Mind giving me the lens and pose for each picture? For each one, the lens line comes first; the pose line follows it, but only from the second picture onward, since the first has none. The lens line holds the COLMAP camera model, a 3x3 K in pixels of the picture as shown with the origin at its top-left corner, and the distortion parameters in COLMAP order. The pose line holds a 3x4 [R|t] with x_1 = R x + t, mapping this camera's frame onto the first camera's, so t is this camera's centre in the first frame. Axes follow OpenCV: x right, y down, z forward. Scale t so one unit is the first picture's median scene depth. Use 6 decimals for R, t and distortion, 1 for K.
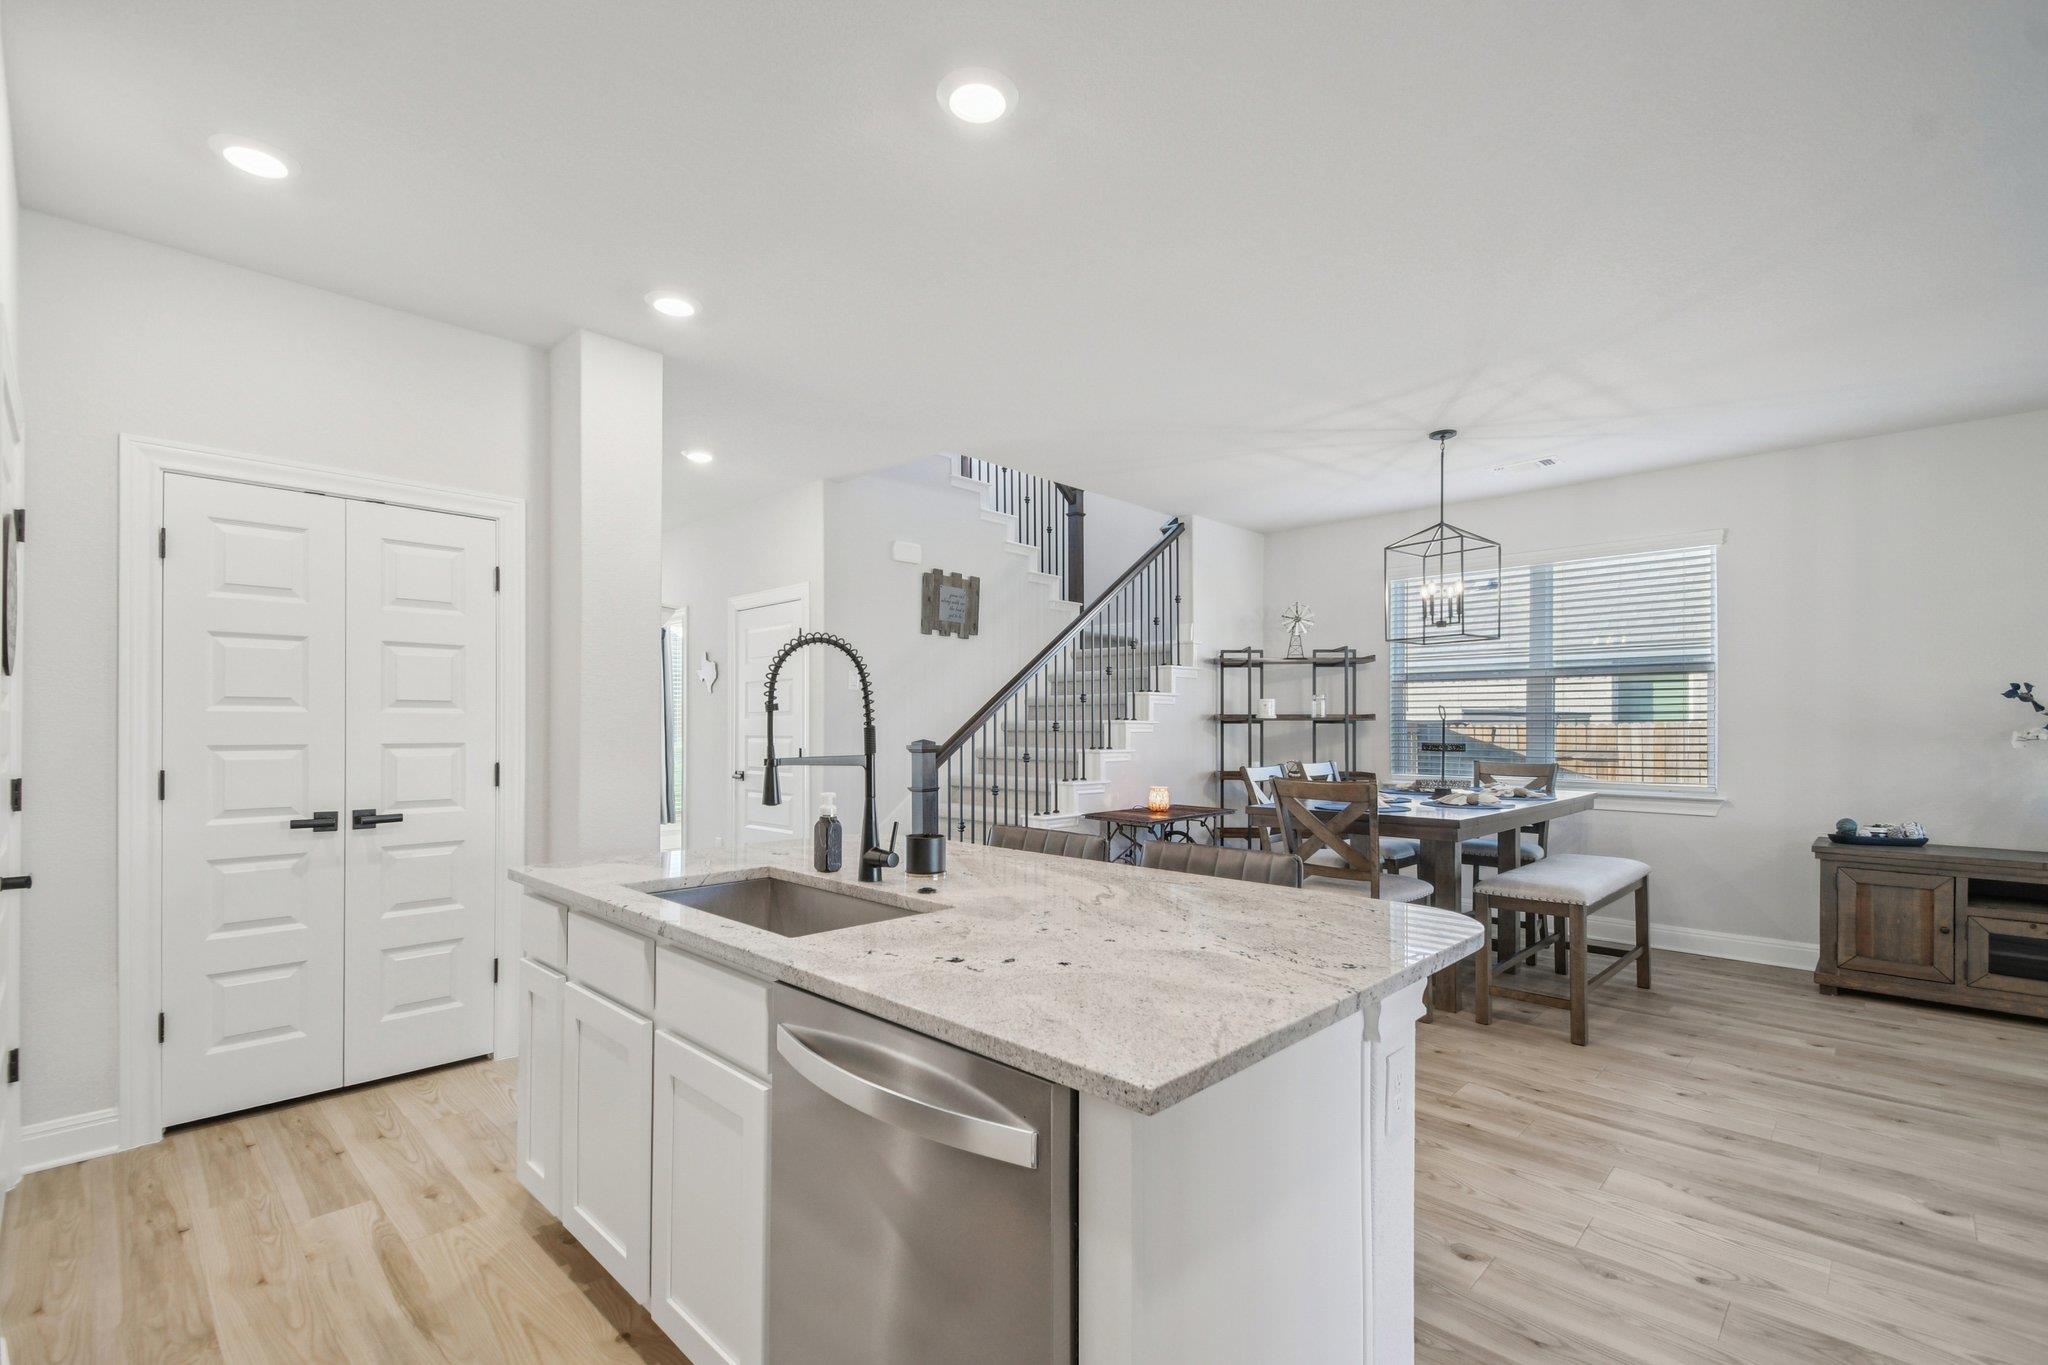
lens RADIAL K [[897.4, 0, 1002.3], [0, 897.4, 720.7], [0, 0, 1]] dist [0.008523, -0.011062]
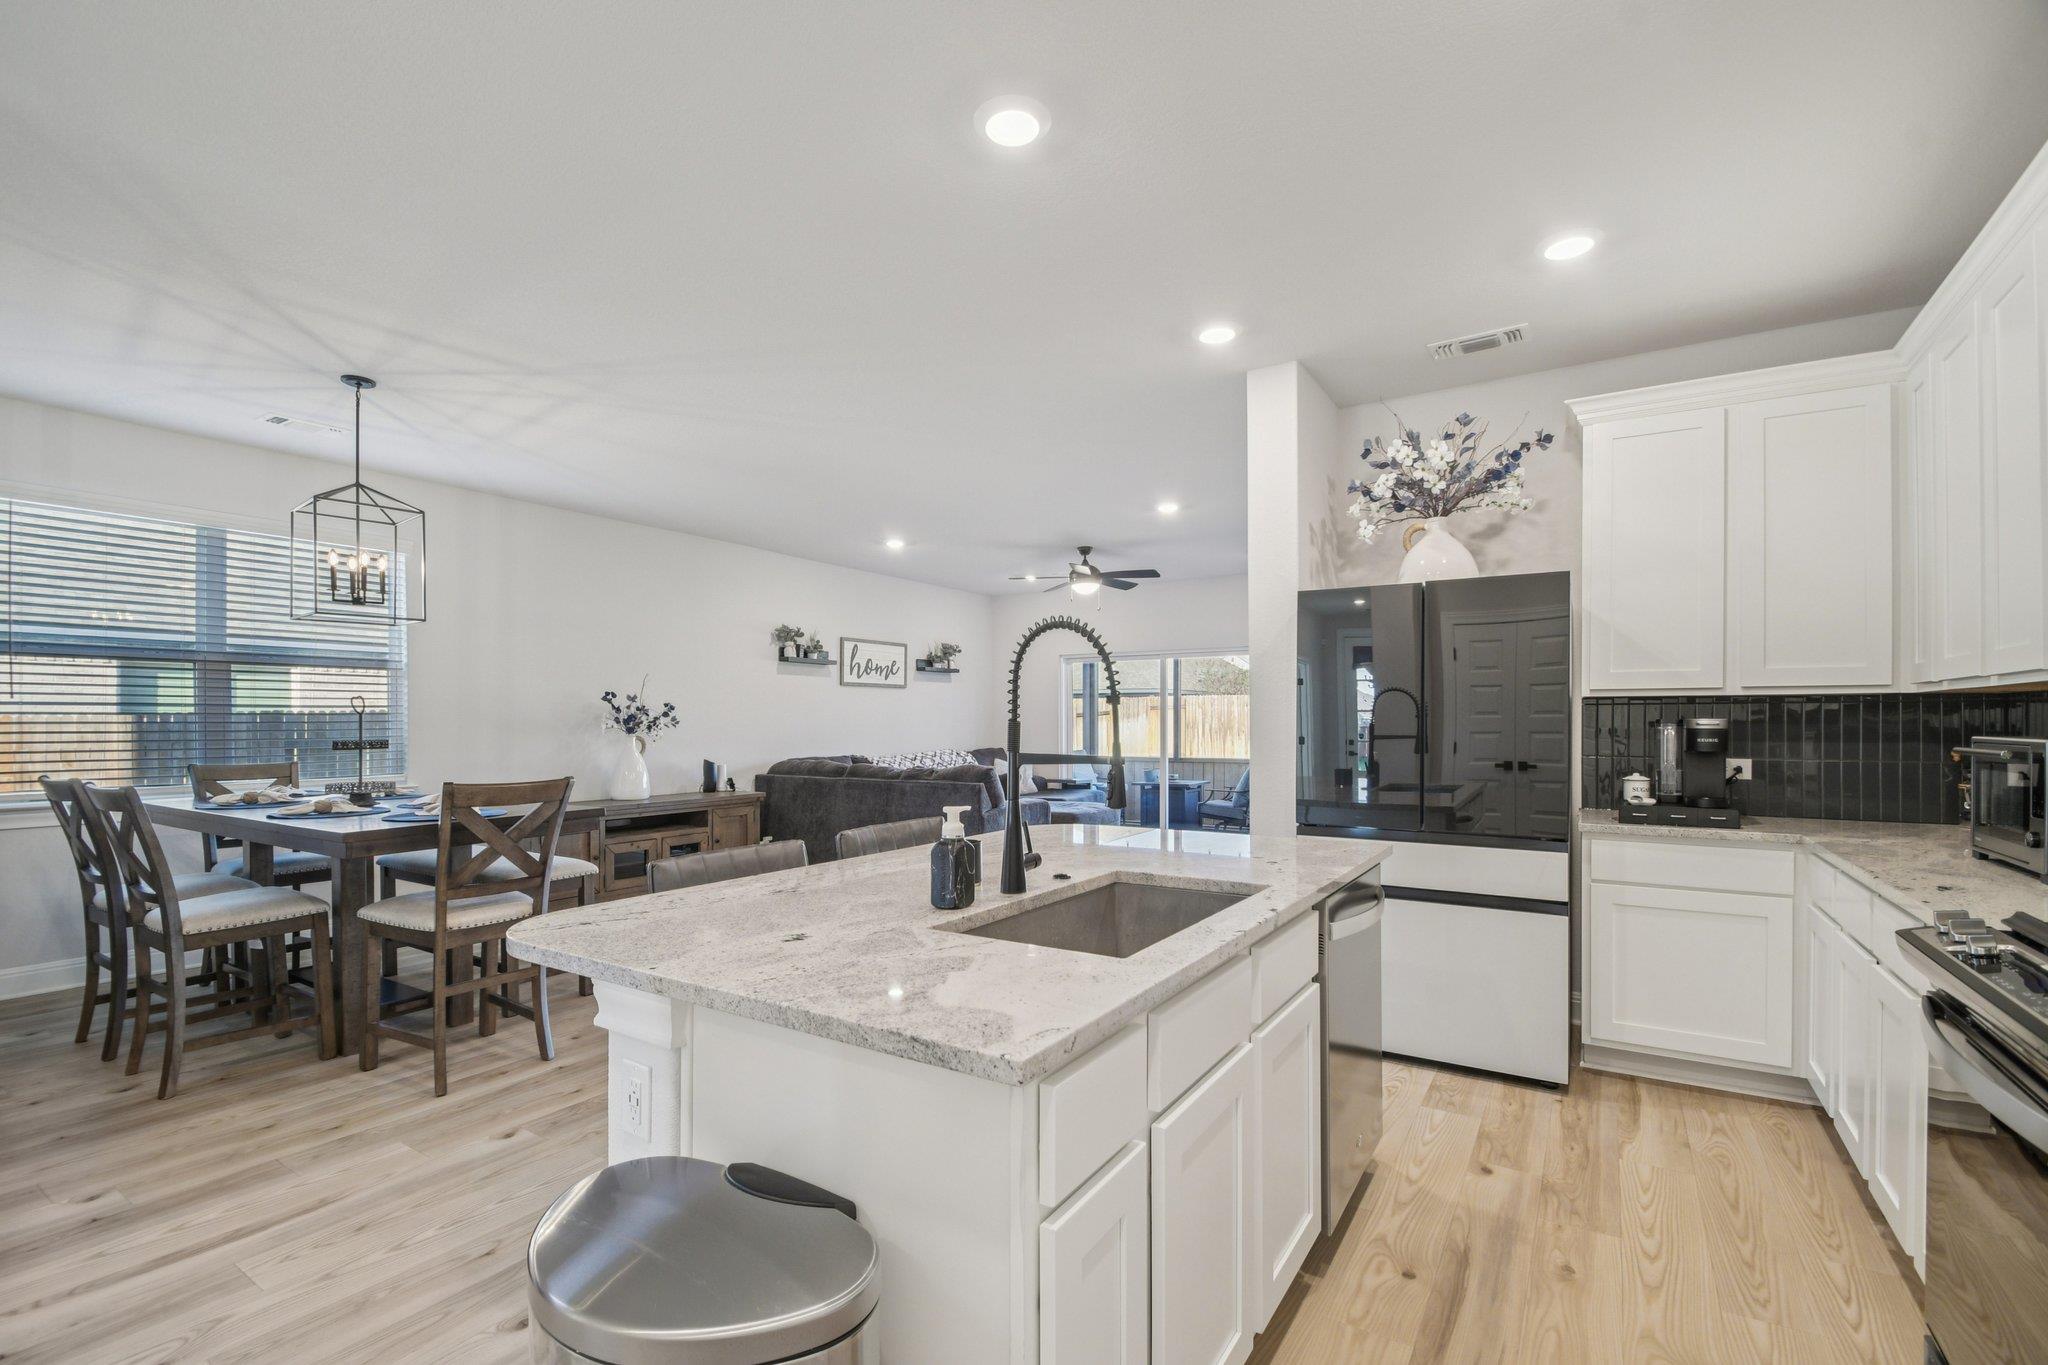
lens RADIAL K [[897.4, 0, 1021.3], [0, 897.4, 721.2], [0, 0, 1]] dist [0.008523, -0.011062]
pose [[-0.210235, -0.003190, 0.977646, -0.495144], [-0.005915, 0.999981, 0.001991, 0.001263], [-0.977633, -0.005364, -0.210250, 0.570030]]
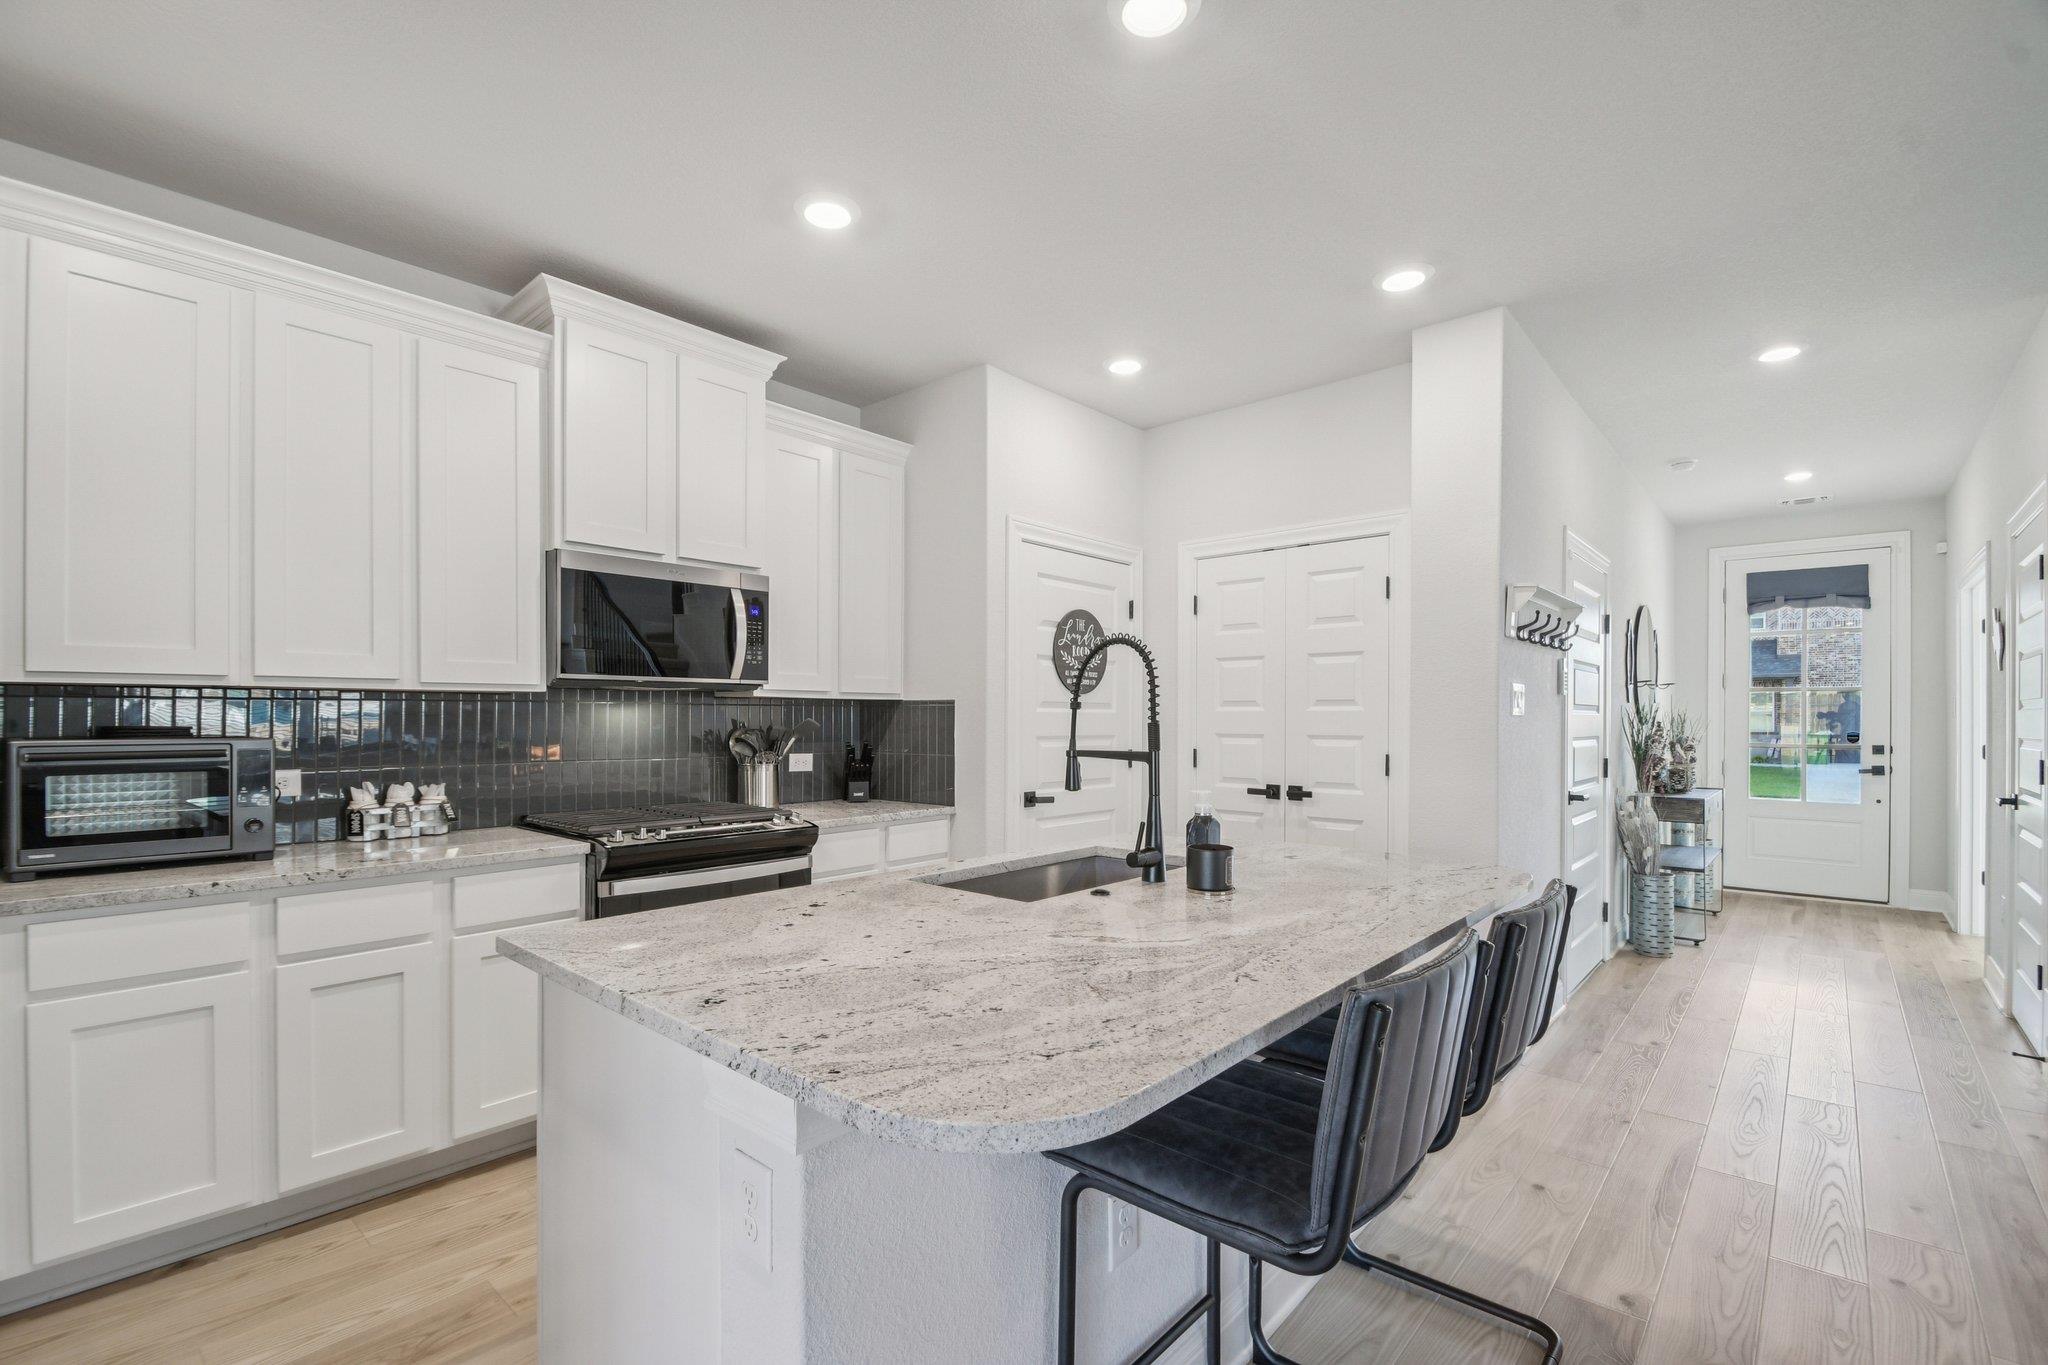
lens RADIAL K [[897.4, 0, 1046.0], [0, 897.4, 720.3], [0, 0, 1]] dist [0.008523, -0.011062]
pose [[0.066183, -0.000017, -0.997807, 0.386403], [0.004119, 0.999991, 0.000257, 0.002204], [0.997799, -0.004127, 0.066183, 0.387597]]
